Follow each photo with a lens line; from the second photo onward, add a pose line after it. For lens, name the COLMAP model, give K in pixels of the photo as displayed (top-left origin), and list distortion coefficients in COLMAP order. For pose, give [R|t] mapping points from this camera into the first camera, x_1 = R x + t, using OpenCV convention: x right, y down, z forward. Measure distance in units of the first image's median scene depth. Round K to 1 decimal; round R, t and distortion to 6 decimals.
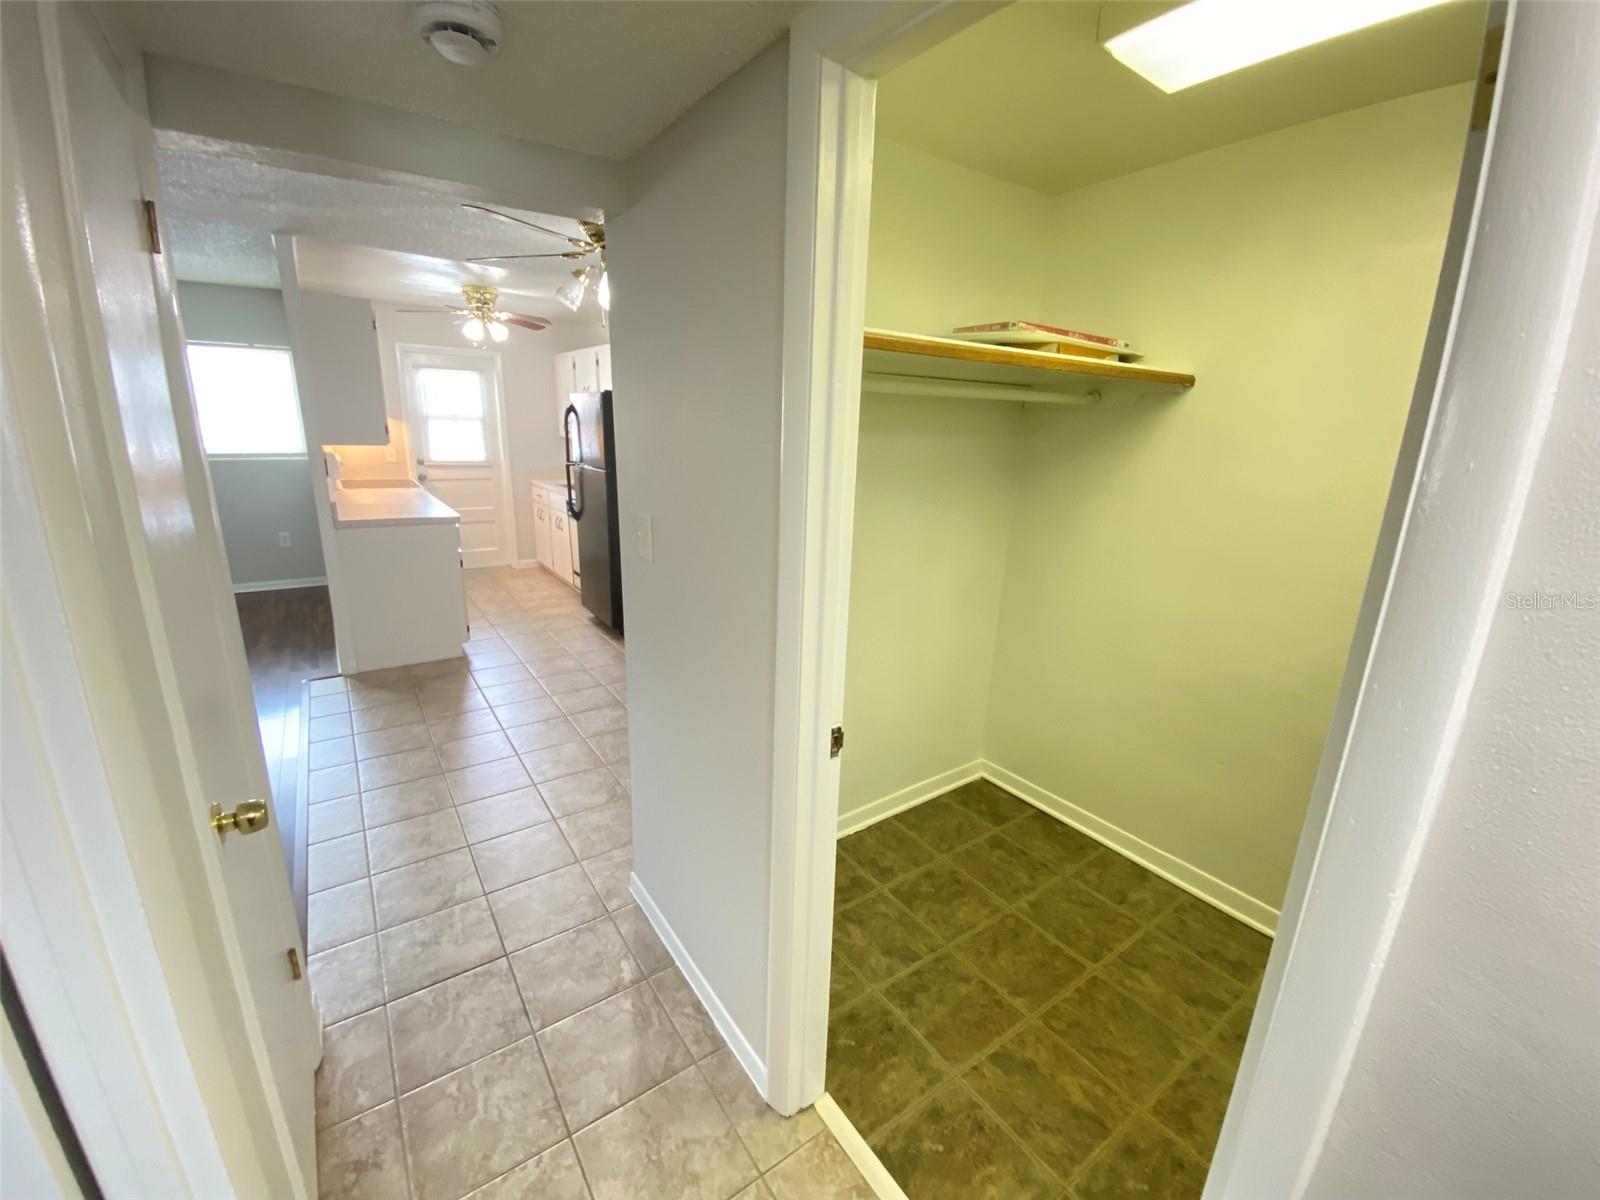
lens RADIAL K [[649.9, 0, 801.4], [0, 649.9, 597.4], [0, 0, 1]] dist [0.000646, -0.010526]
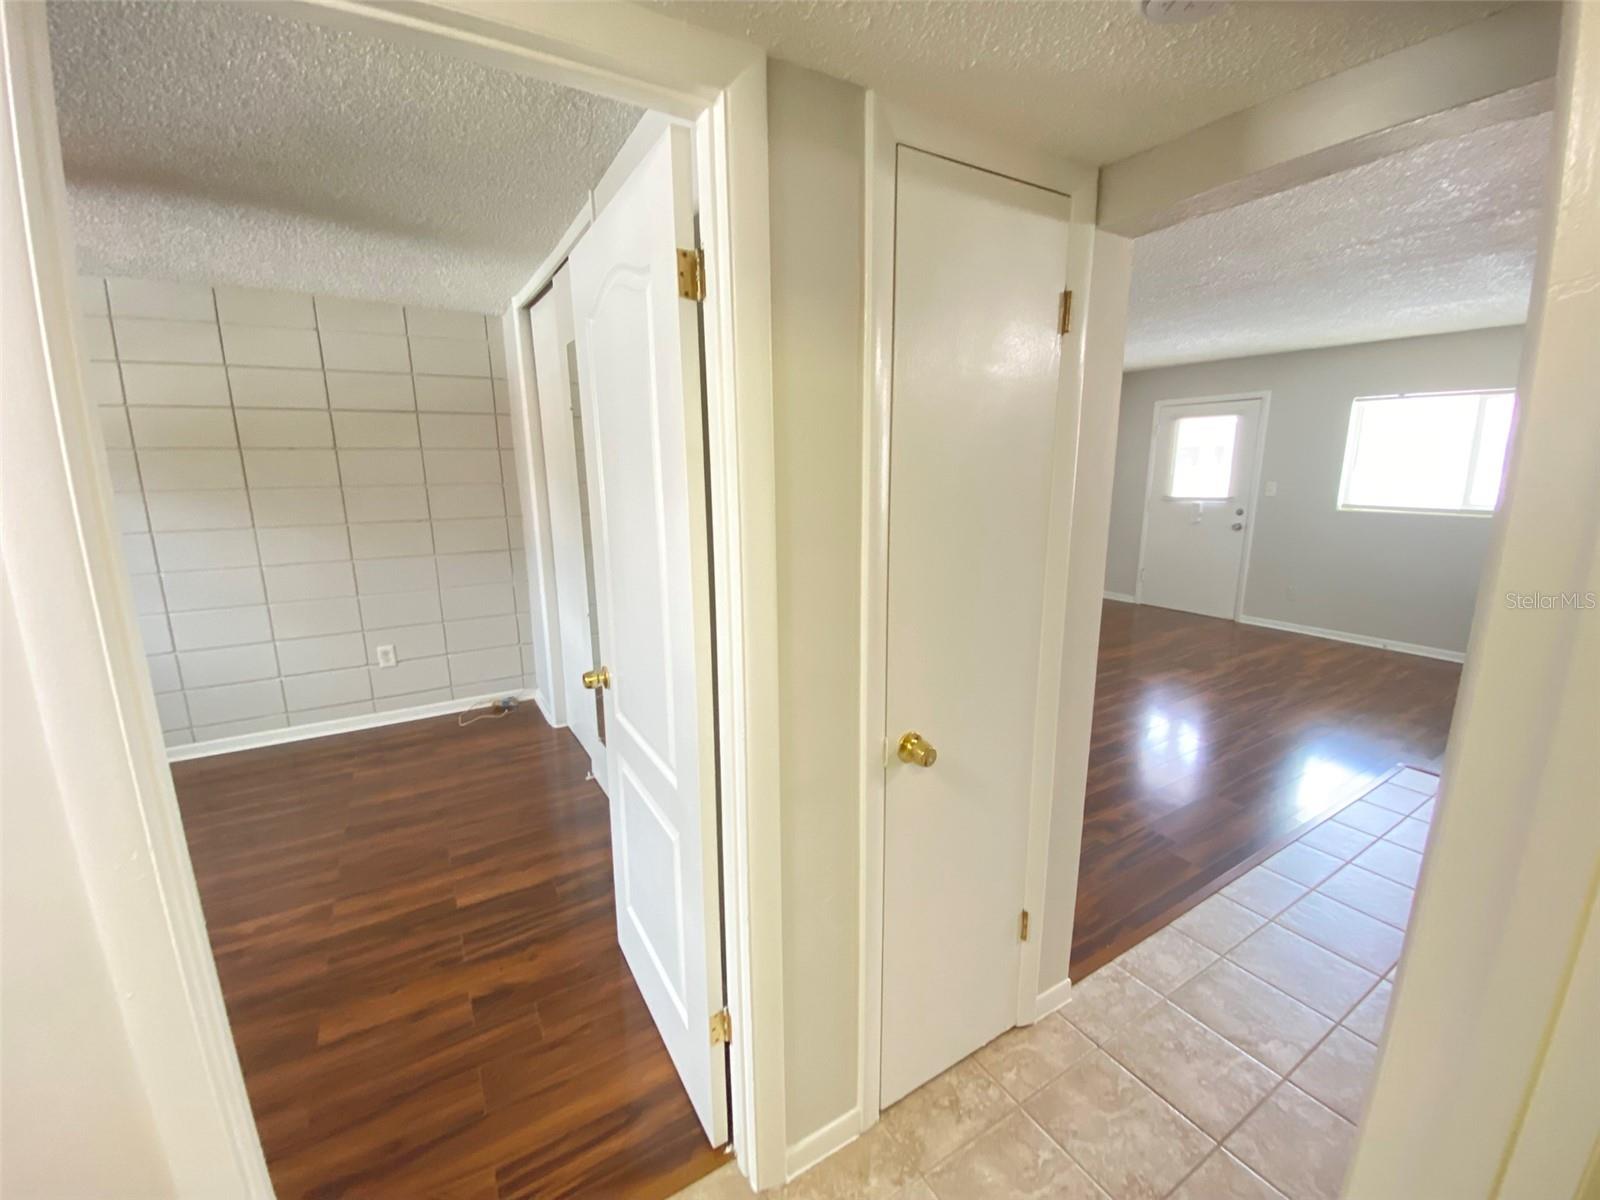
lens RADIAL K [[649.9, 0, 803.9], [0, 649.9, 601.8], [0, 0, 1]] dist [0.000646, -0.010526]
pose [[-0.072693, 0.171622, -0.982477, 0.185766], [-0.252091, 0.949935, 0.184590, -0.062908], [0.964969, 0.261092, -0.025789, 0.325751]]
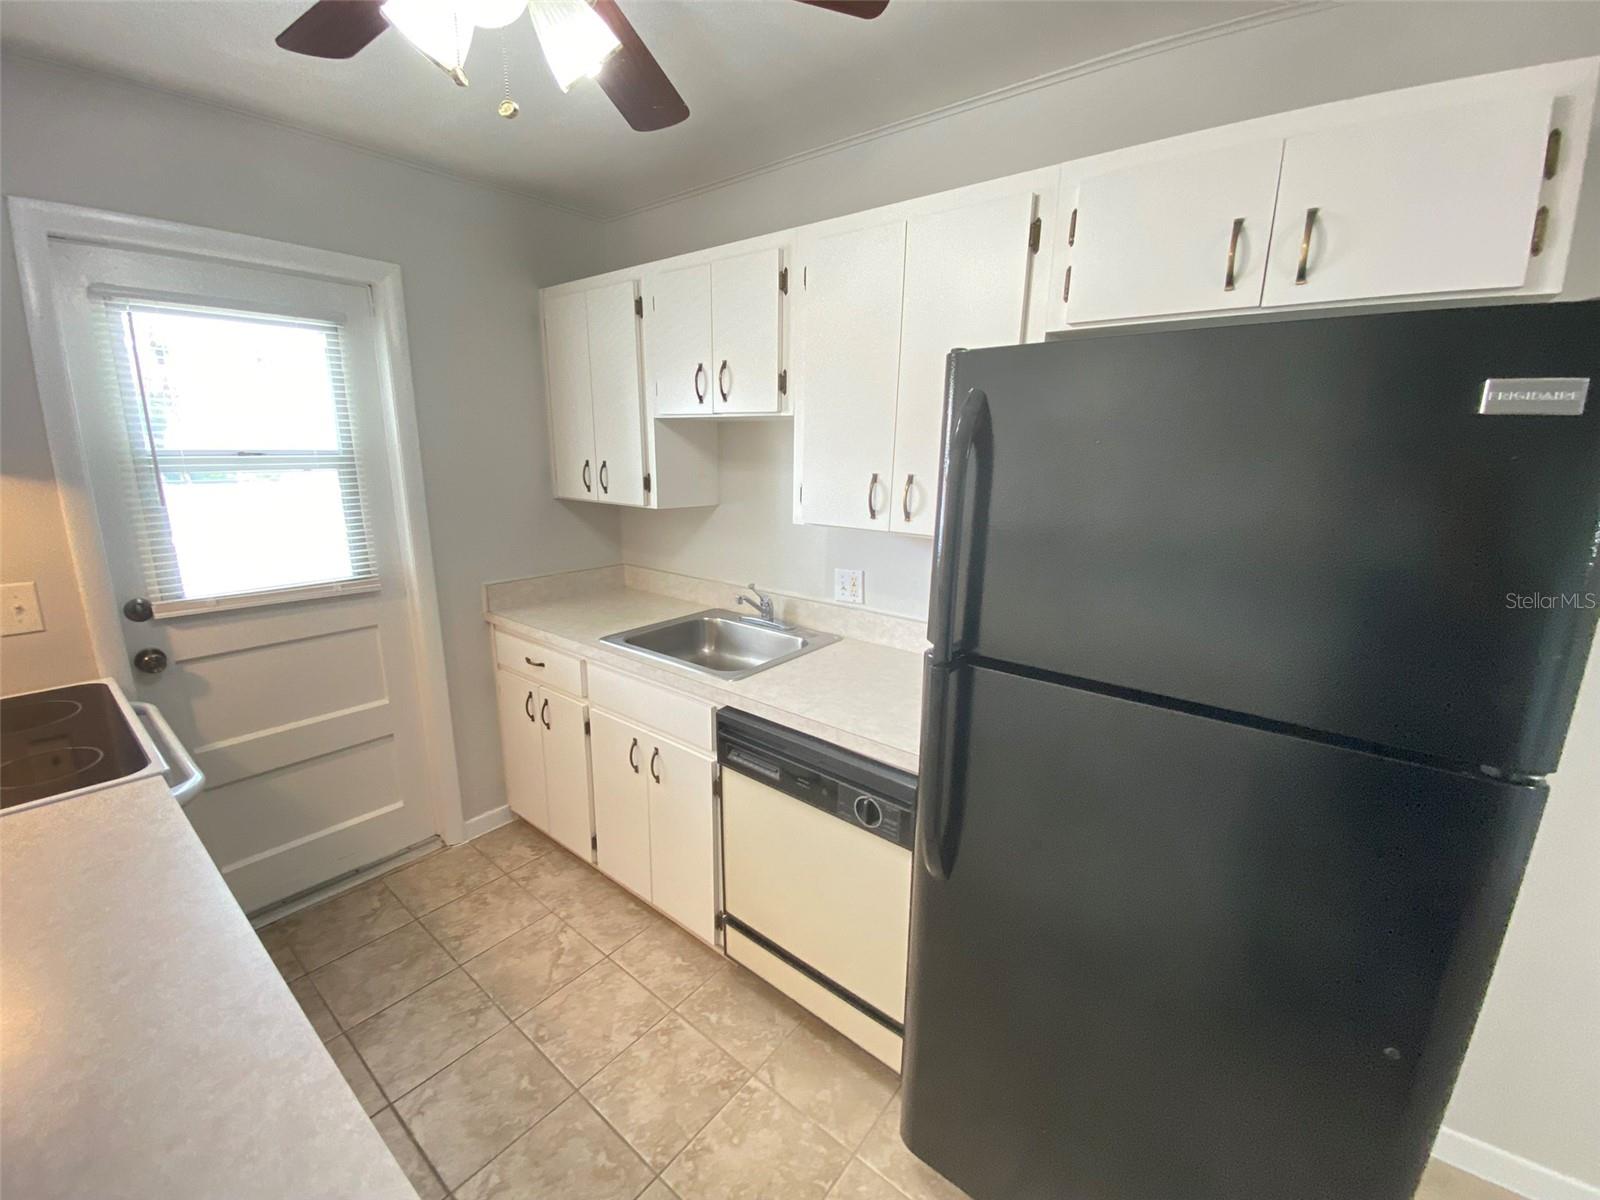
lens RADIAL K [[649.9, 0, 803.0], [0, 649.9, 601.3], [0, 0, 1]] dist [0.000646, -0.010526]
pose [[0.961591, -0.078689, 0.262966, -1.027404], [0.083619, 0.996469, -0.007590, -0.515547], [-0.261440, 0.029288, 0.964775, 1.764300]]
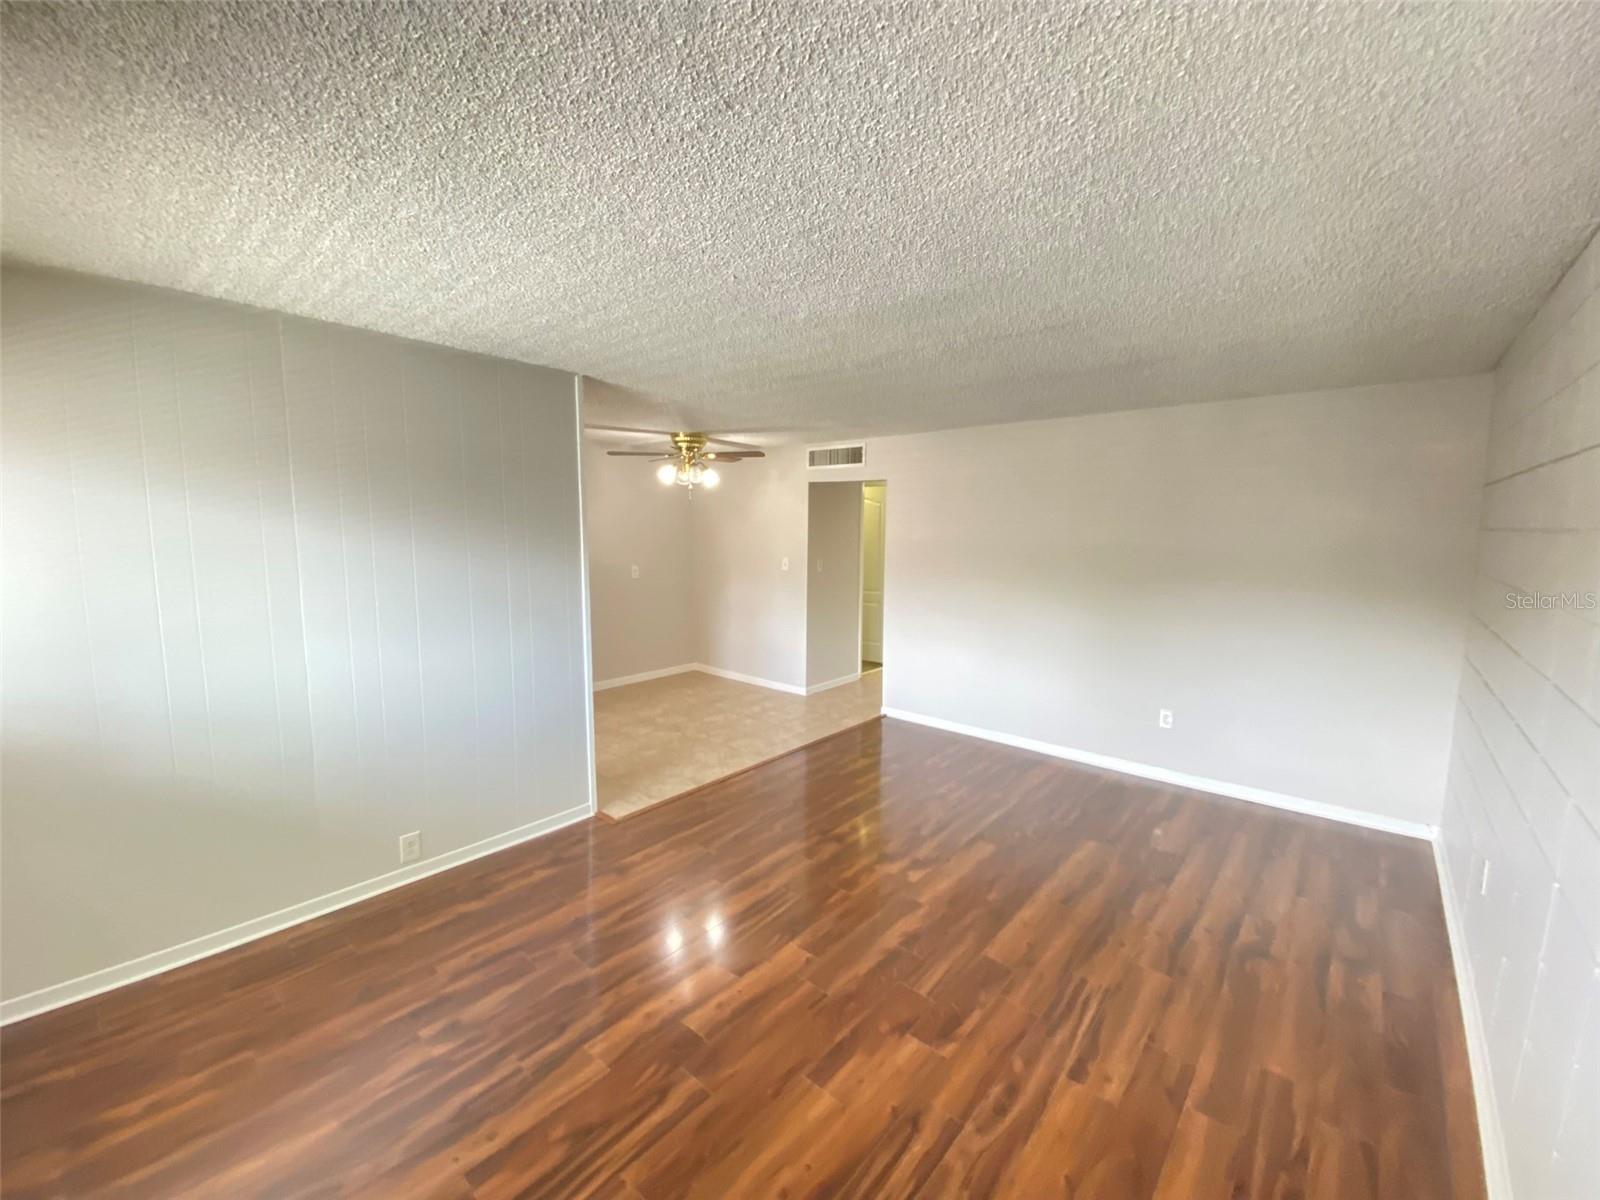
lens RADIAL K [[649.9, 0, 802.2], [0, 649.9, 602.5], [0, 0, 1]] dist [0.000646, -0.010526]
pose [[-0.240624, -0.148400, 0.959207, -2.899036], [0.236522, 0.949488, 0.206230, -0.522452], [-0.941359, 0.276498, -0.193370, 1.439558]]
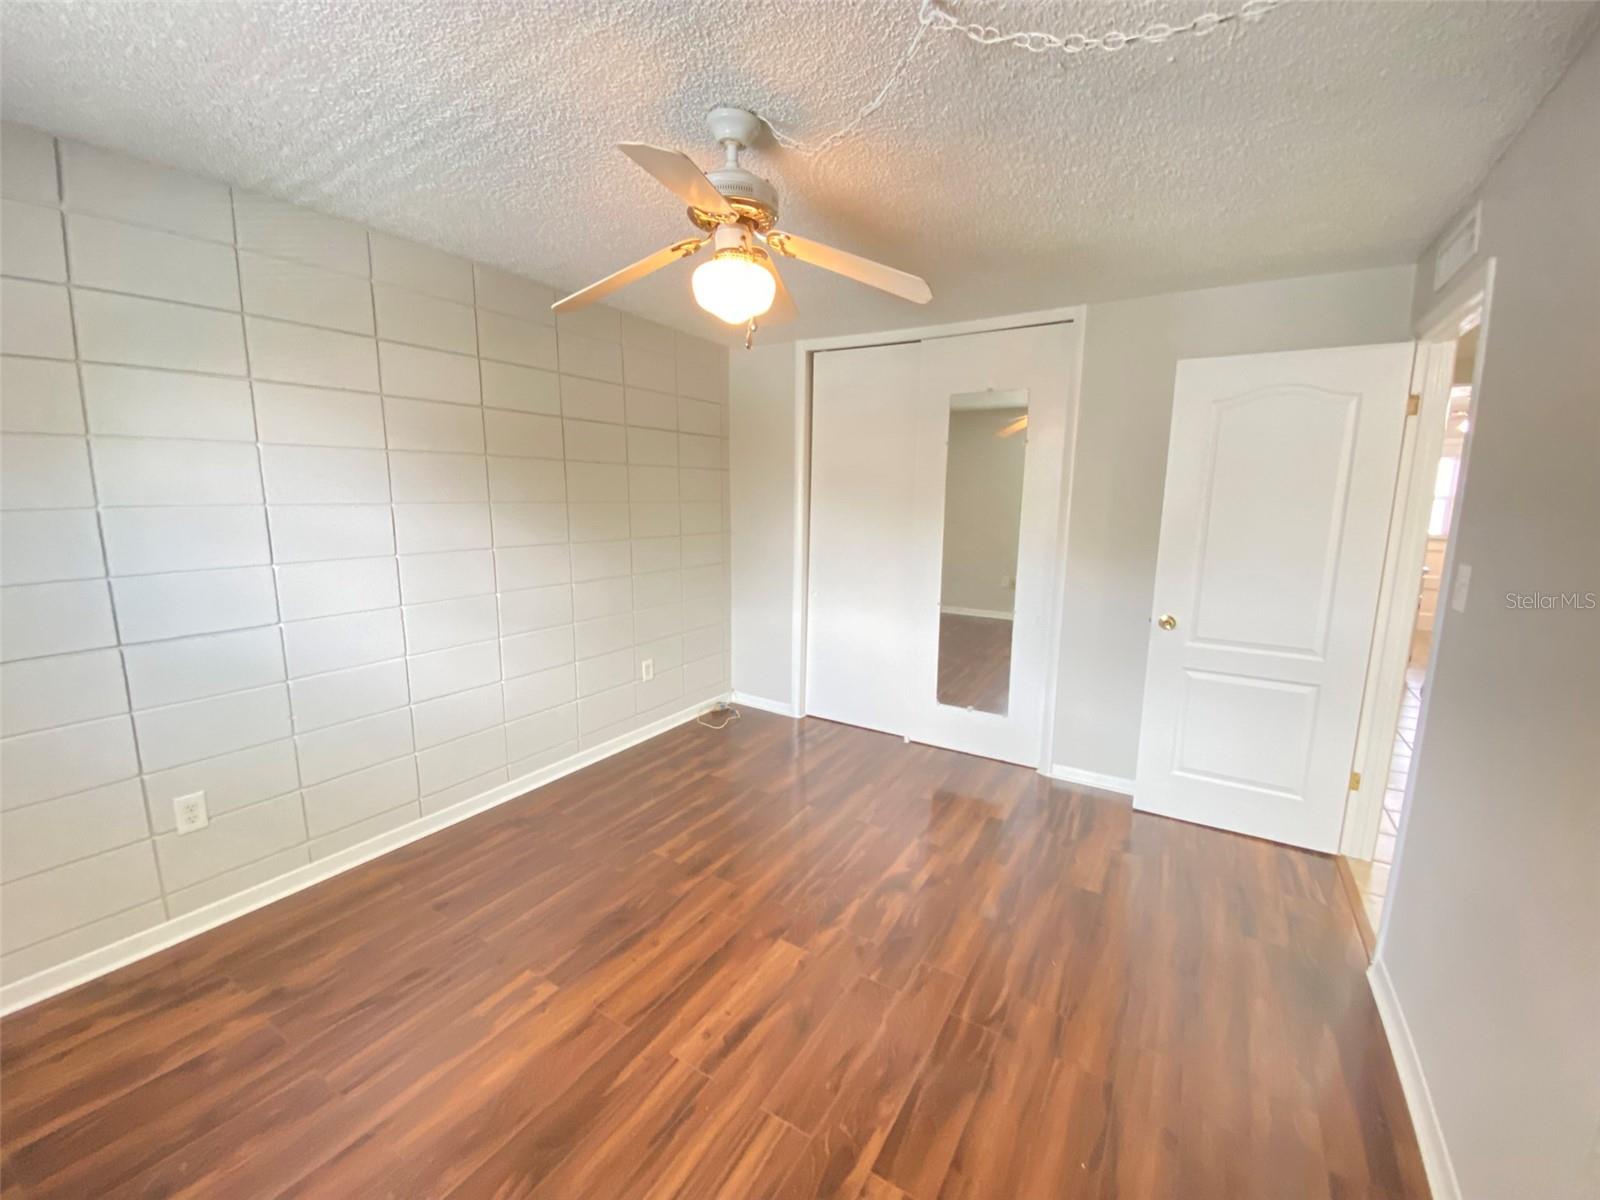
lens RADIAL K [[649.9, 0, 797.6], [0, 649.9, 598.7], [0, 0, 1]] dist [0.000646, -0.010526]
pose [[0.389051, 0.124710, -0.912736, 0.308895], [-0.237086, 0.970974, 0.031610, 0.339596], [0.890185, 0.204099, 0.407325, -1.142975]]
